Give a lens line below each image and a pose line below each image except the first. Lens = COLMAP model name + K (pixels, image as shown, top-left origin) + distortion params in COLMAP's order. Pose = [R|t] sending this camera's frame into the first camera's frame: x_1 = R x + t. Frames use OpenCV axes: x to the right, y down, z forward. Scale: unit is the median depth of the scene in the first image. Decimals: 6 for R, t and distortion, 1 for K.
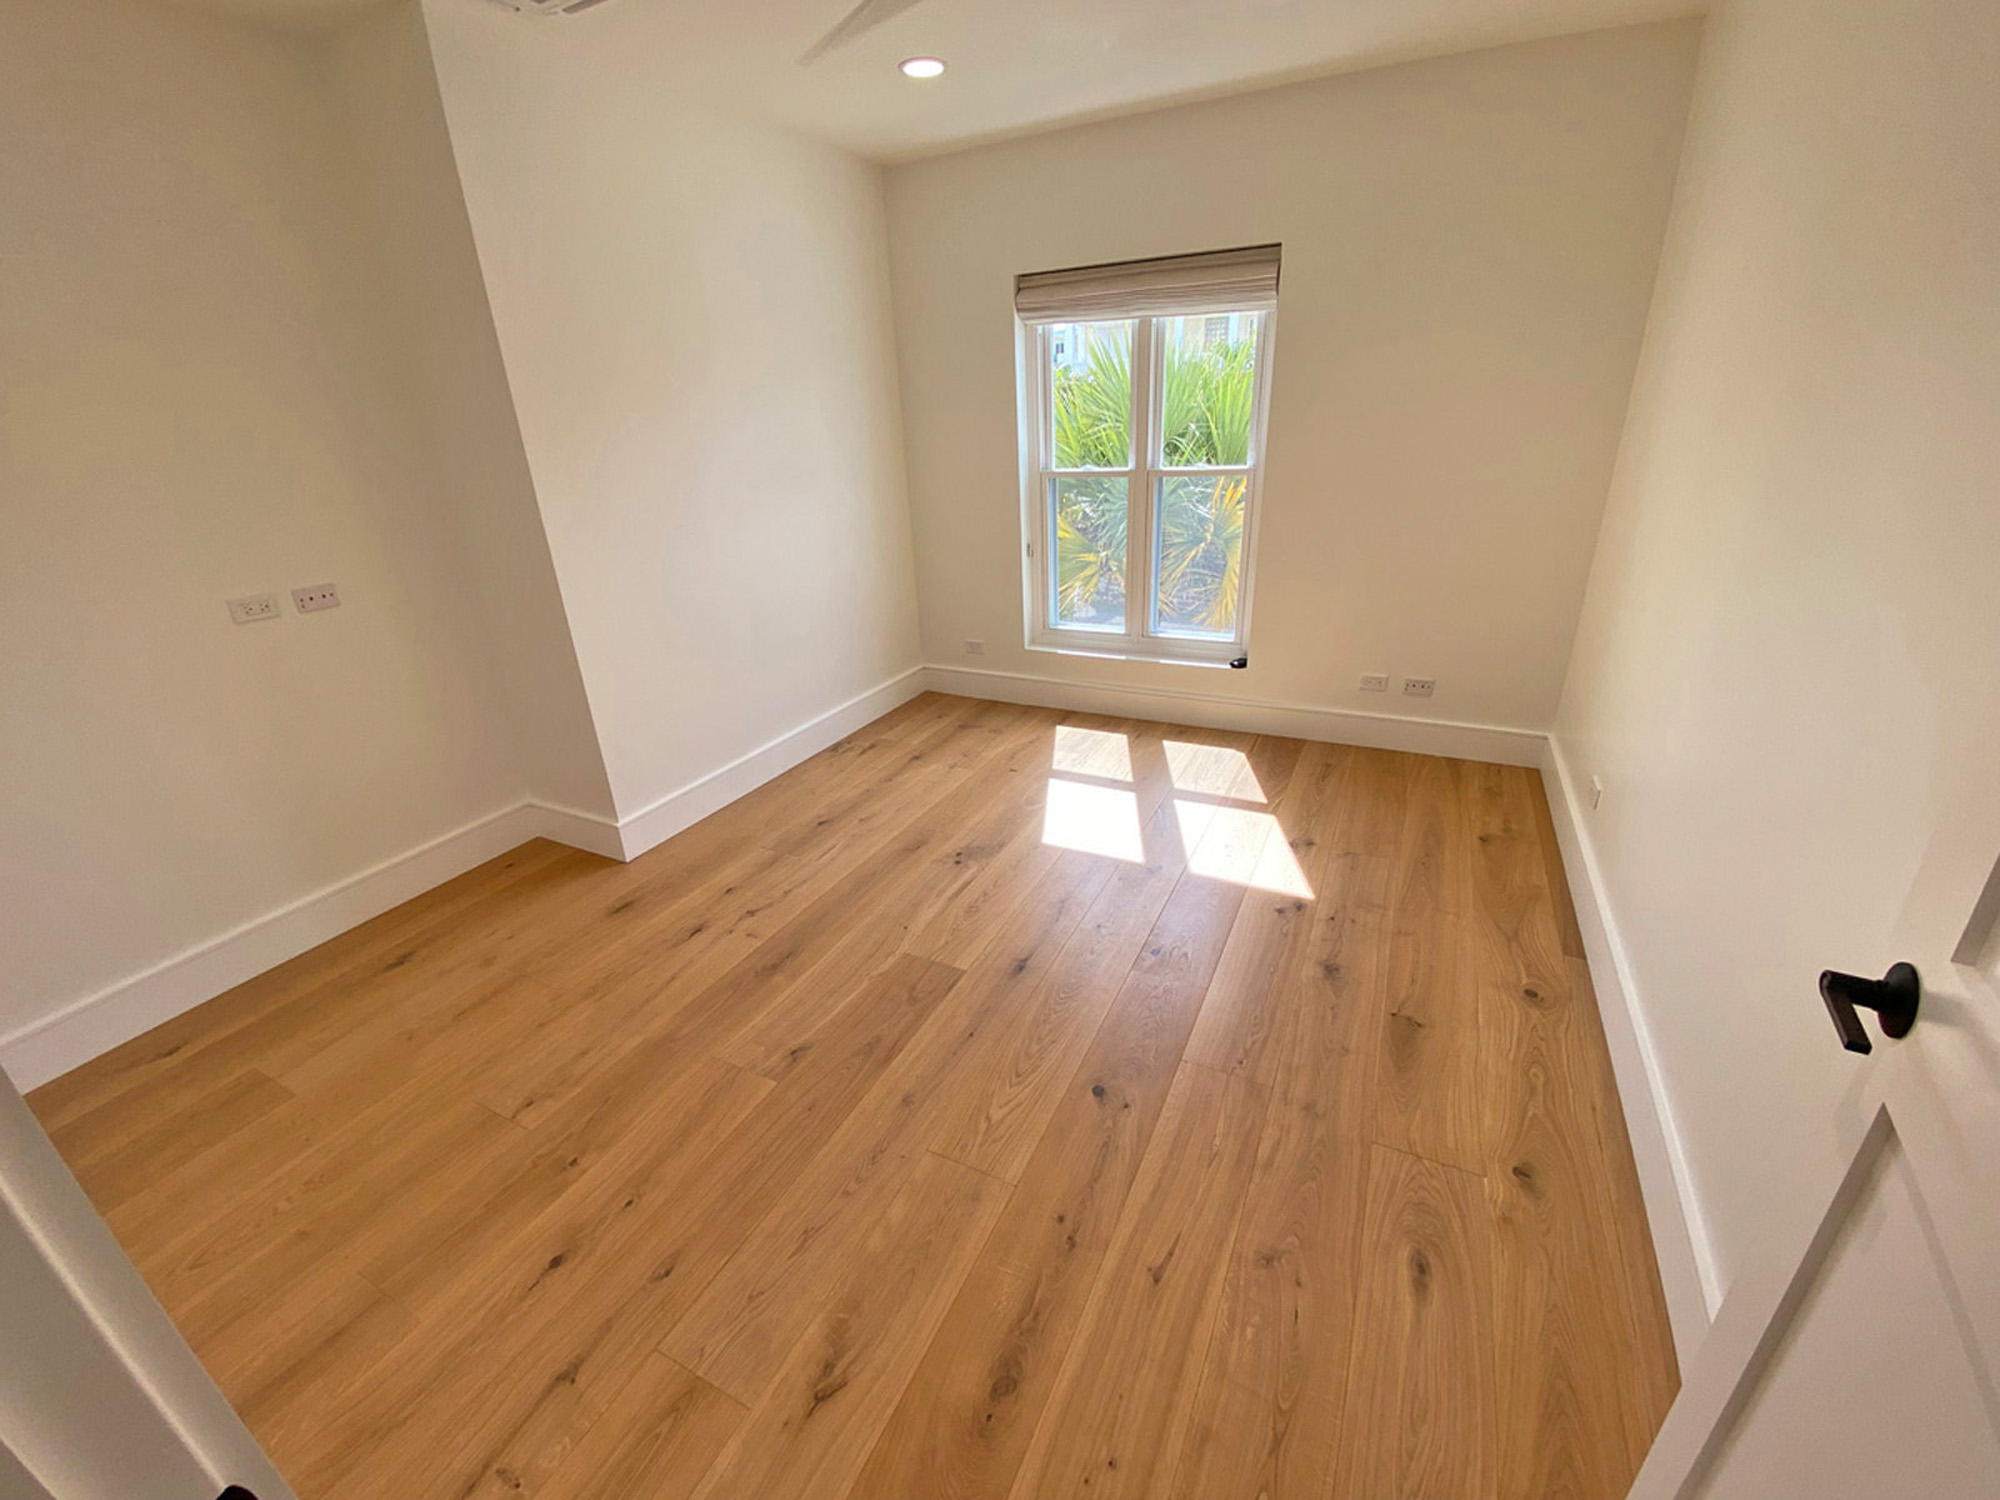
lens RADIAL K [[666.3, 0, 1000.0], [0, 666.3, 750.0], [0, 0, 1]] dist [0.000030, -0.000001]
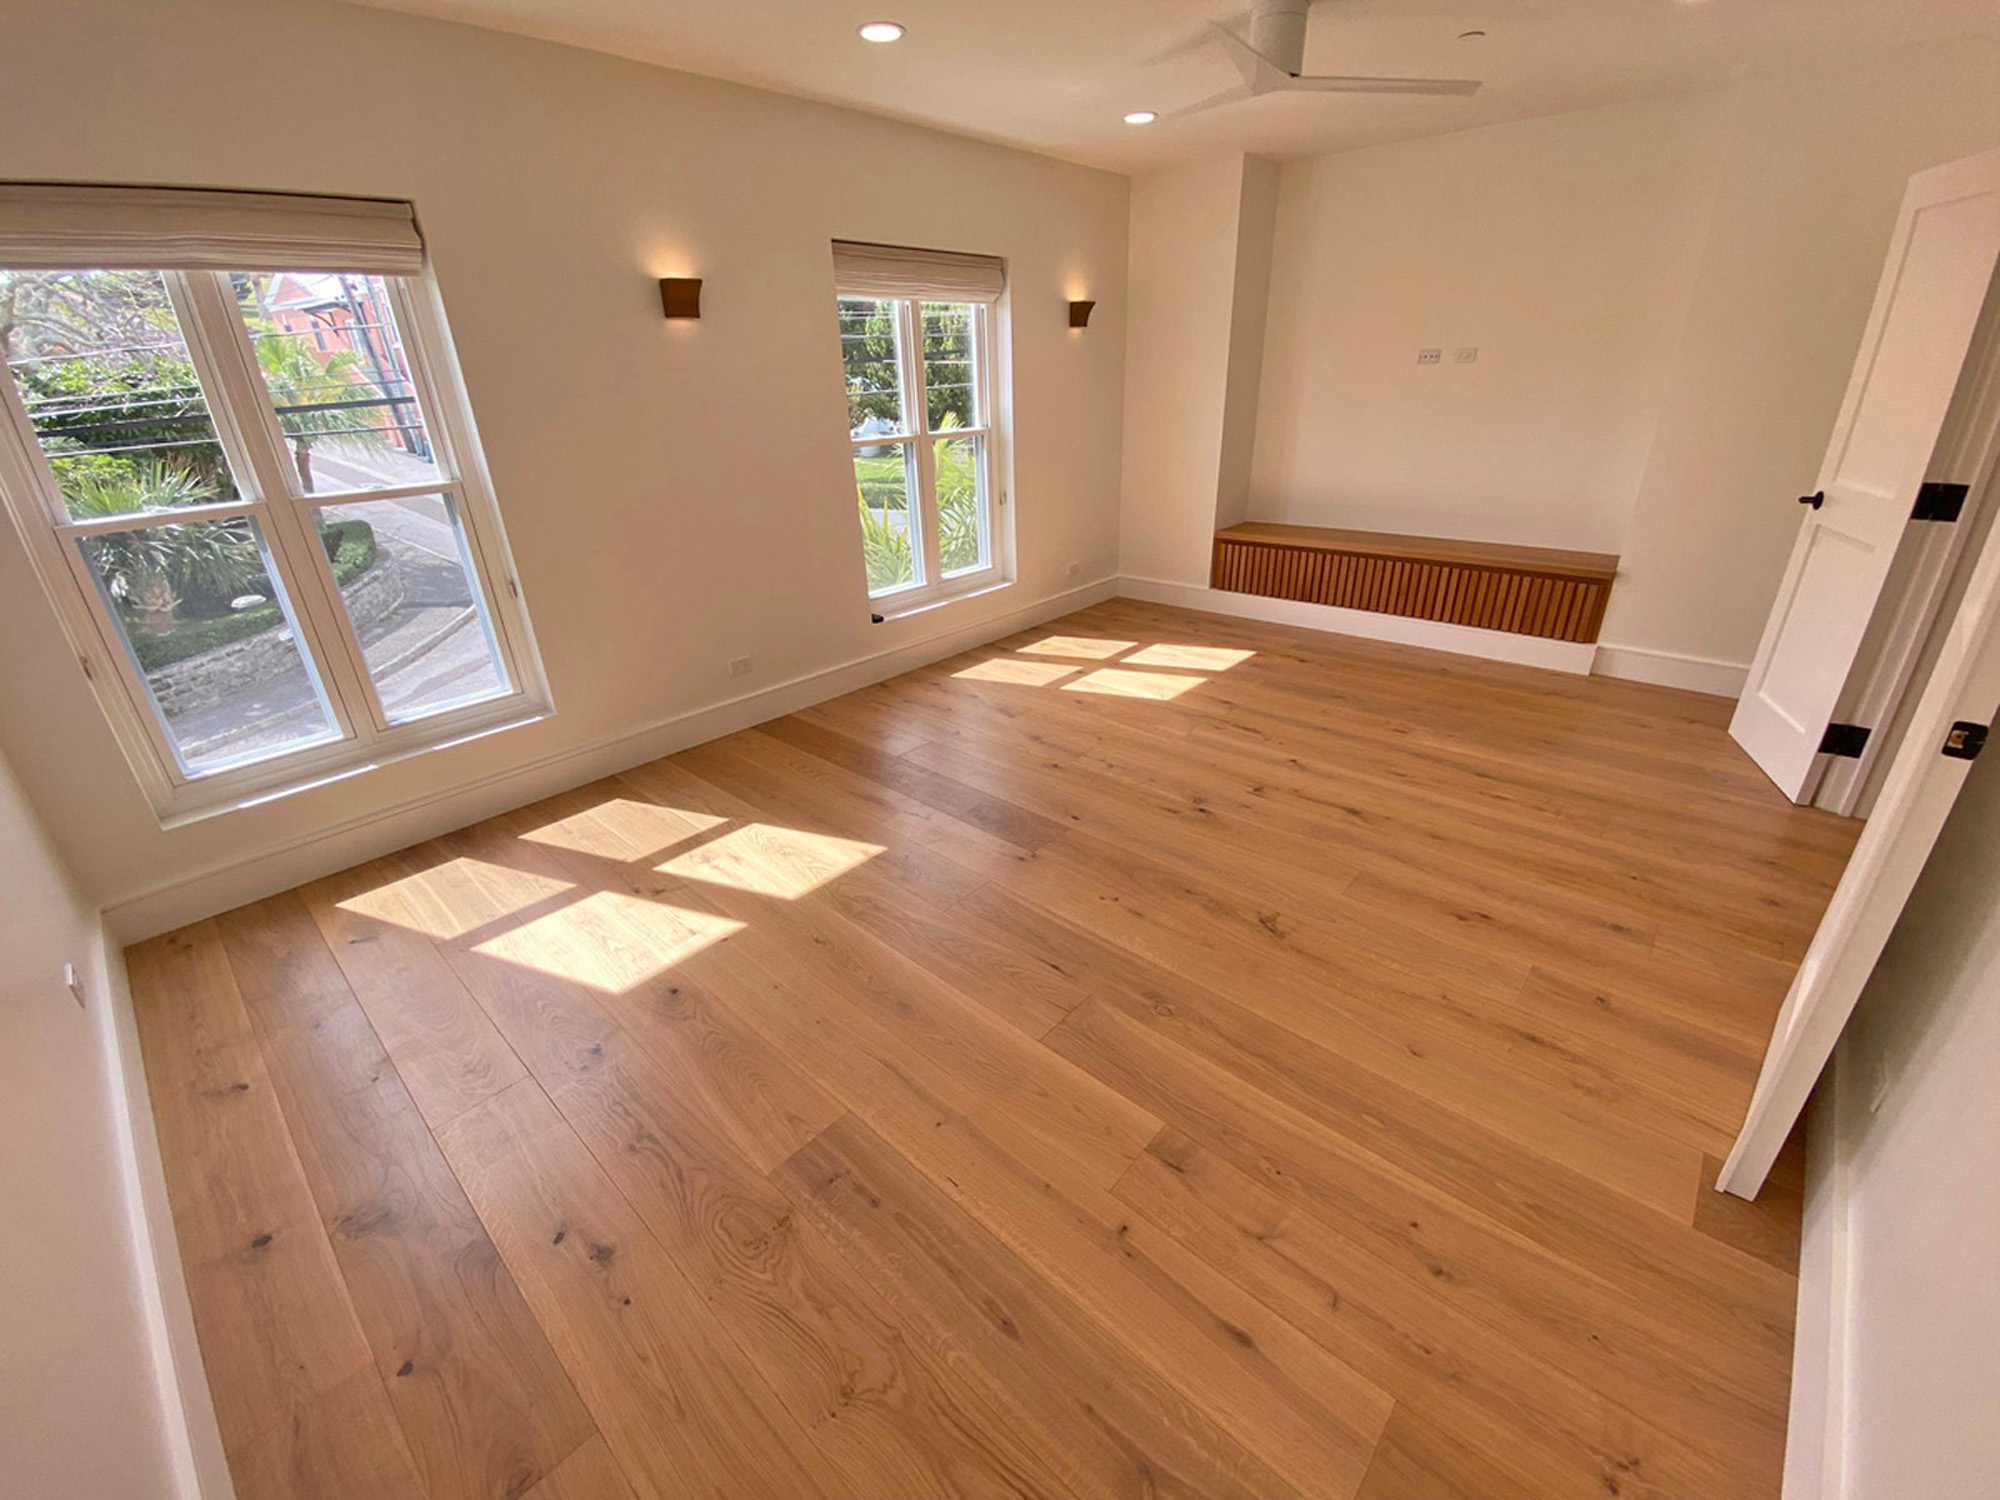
lens RADIAL K [[816.4, 0, 1000.0], [0, 816.4, 750.0], [0, 0, 1]] dist [-0.000225, -0.012244]
pose [[0.365700, -0.378174, 0.850440, -0.344076], [0.440855, 0.875110, 0.199572, -0.053723], [-0.819702, 0.301937, 0.486748, 0.128463]]
